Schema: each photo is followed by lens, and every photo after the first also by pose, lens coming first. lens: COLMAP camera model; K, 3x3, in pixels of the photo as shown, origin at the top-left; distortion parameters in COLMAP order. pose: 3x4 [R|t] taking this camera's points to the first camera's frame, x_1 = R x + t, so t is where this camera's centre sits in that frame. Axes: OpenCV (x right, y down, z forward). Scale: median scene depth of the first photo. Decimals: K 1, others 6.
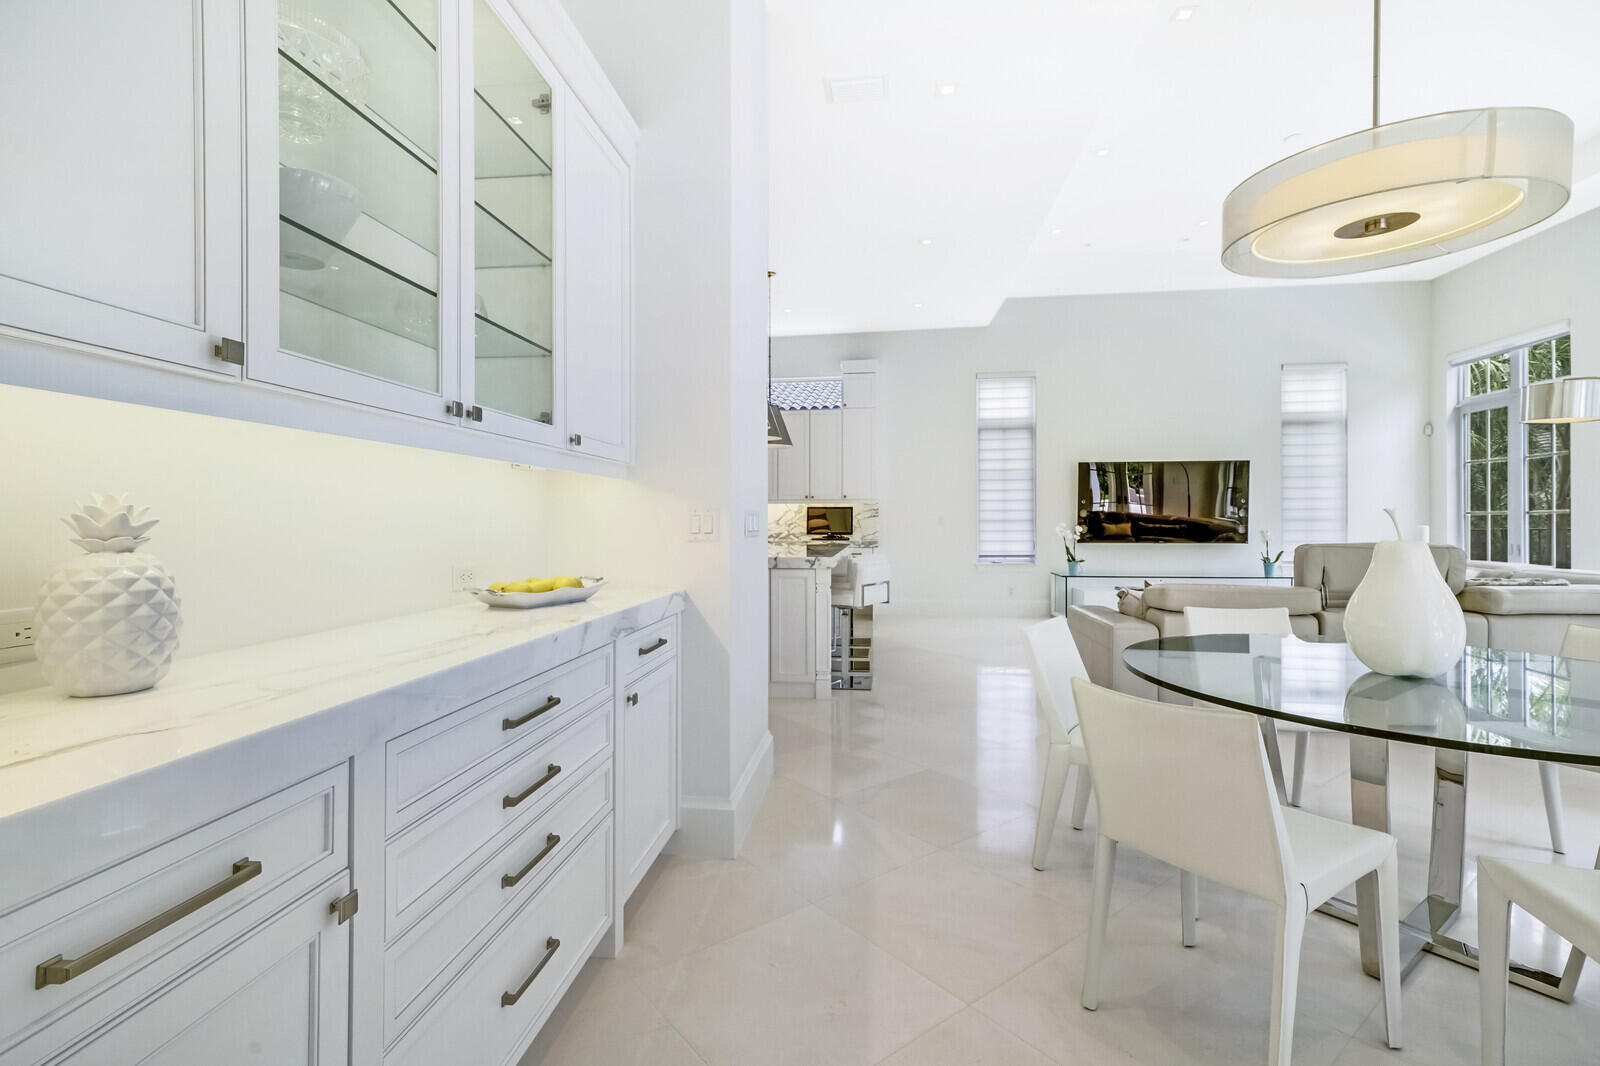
lens RADIAL K [[724.0, 0, 798.0], [0, 724.0, 520.8], [0, 0, 1]] dist [0.008308, -0.000020]
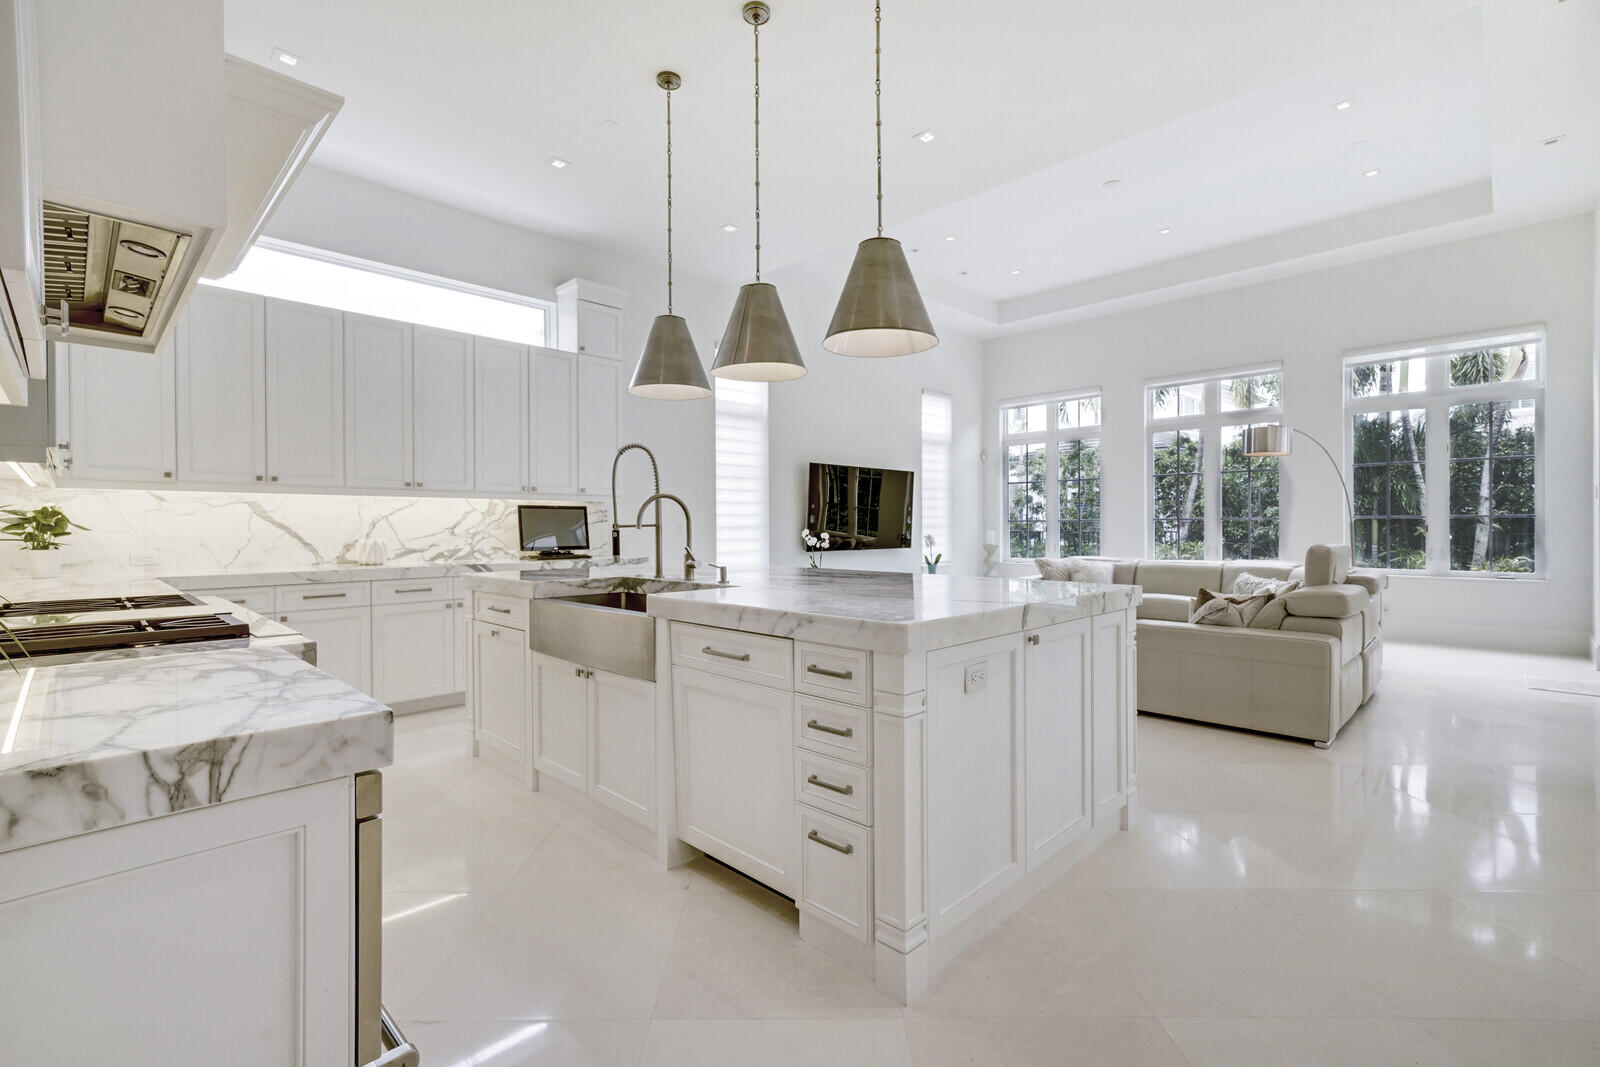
lens RADIAL K [[724.0, 0, 798.0], [0, 724.0, 521.3], [0, 0, 1]] dist [0.008308, -0.000020]
pose [[0.613843, 0.005454, 0.789410, -0.350033], [0.004255, 0.999939, -0.010218, 0.001778], [-0.789417, 0.009631, 0.613782, 0.483822]]
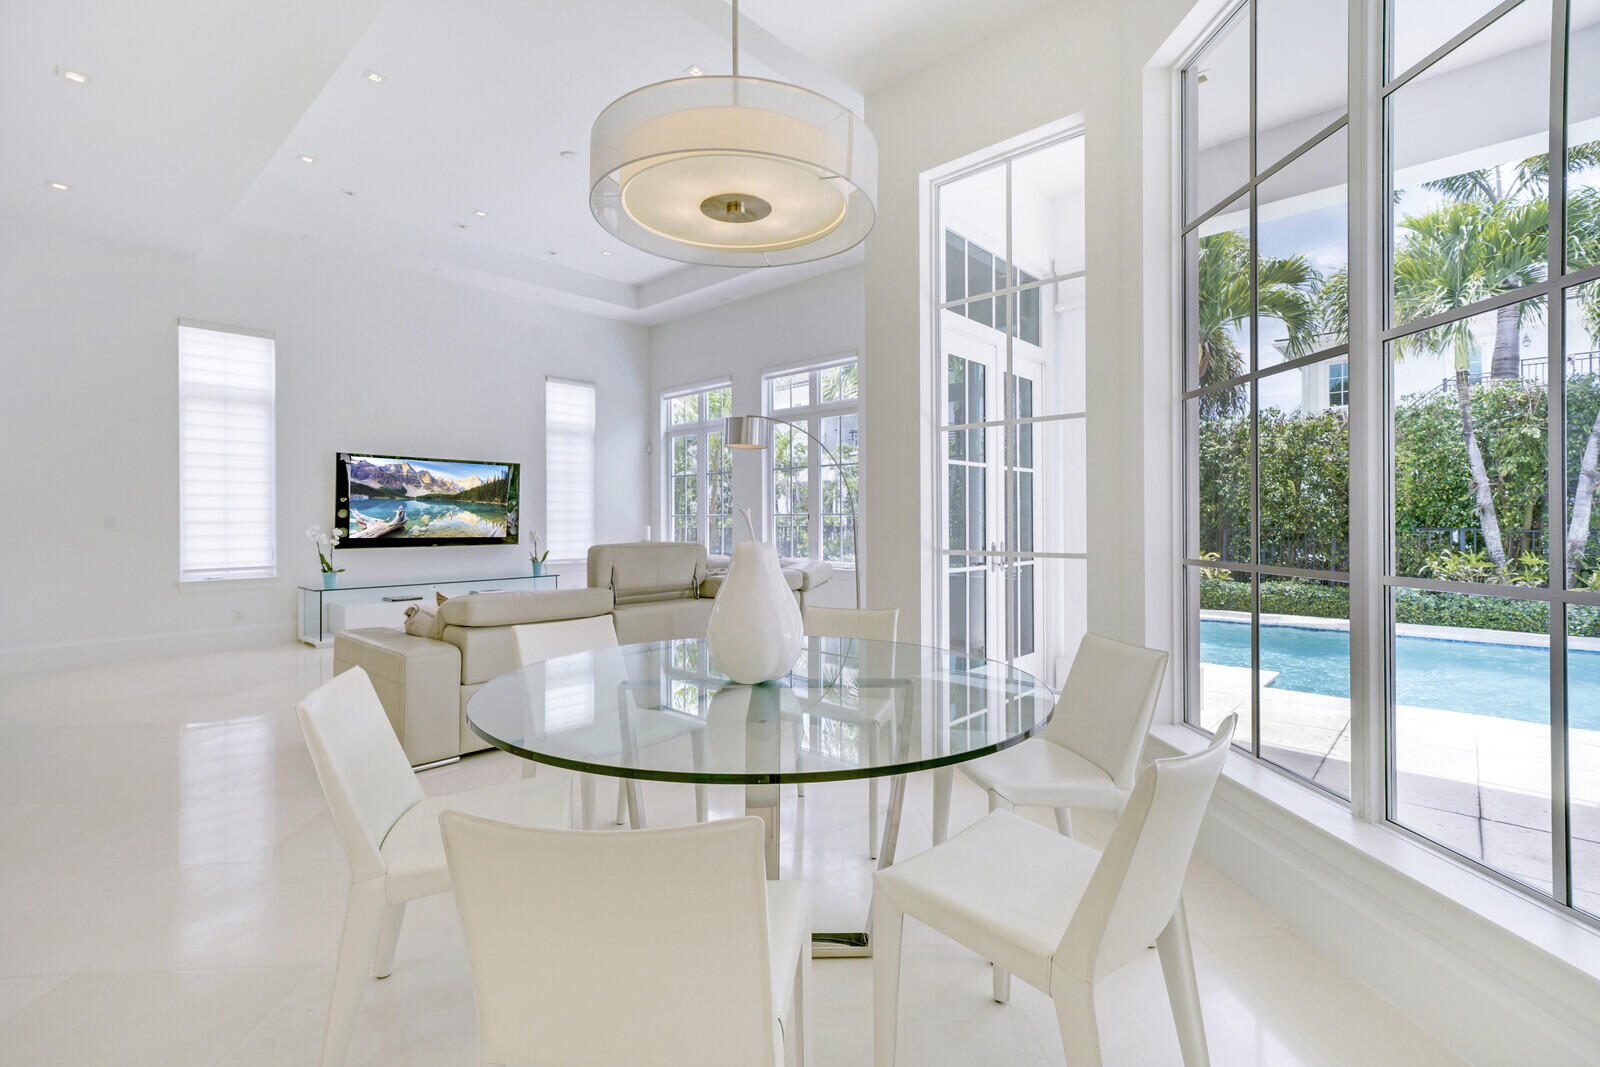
lens RADIAL K [[724.0, 0, 798.0], [0, 724.0, 521.3], [0, 0, 1]] dist [0.008308, -0.000020]
pose [[0.581886, -0.000047, 0.813270, 0.016751], [0.001235, 0.999999, -0.000826, 0.000005], [-0.813269, 0.001485, 0.581886, 0.084956]]
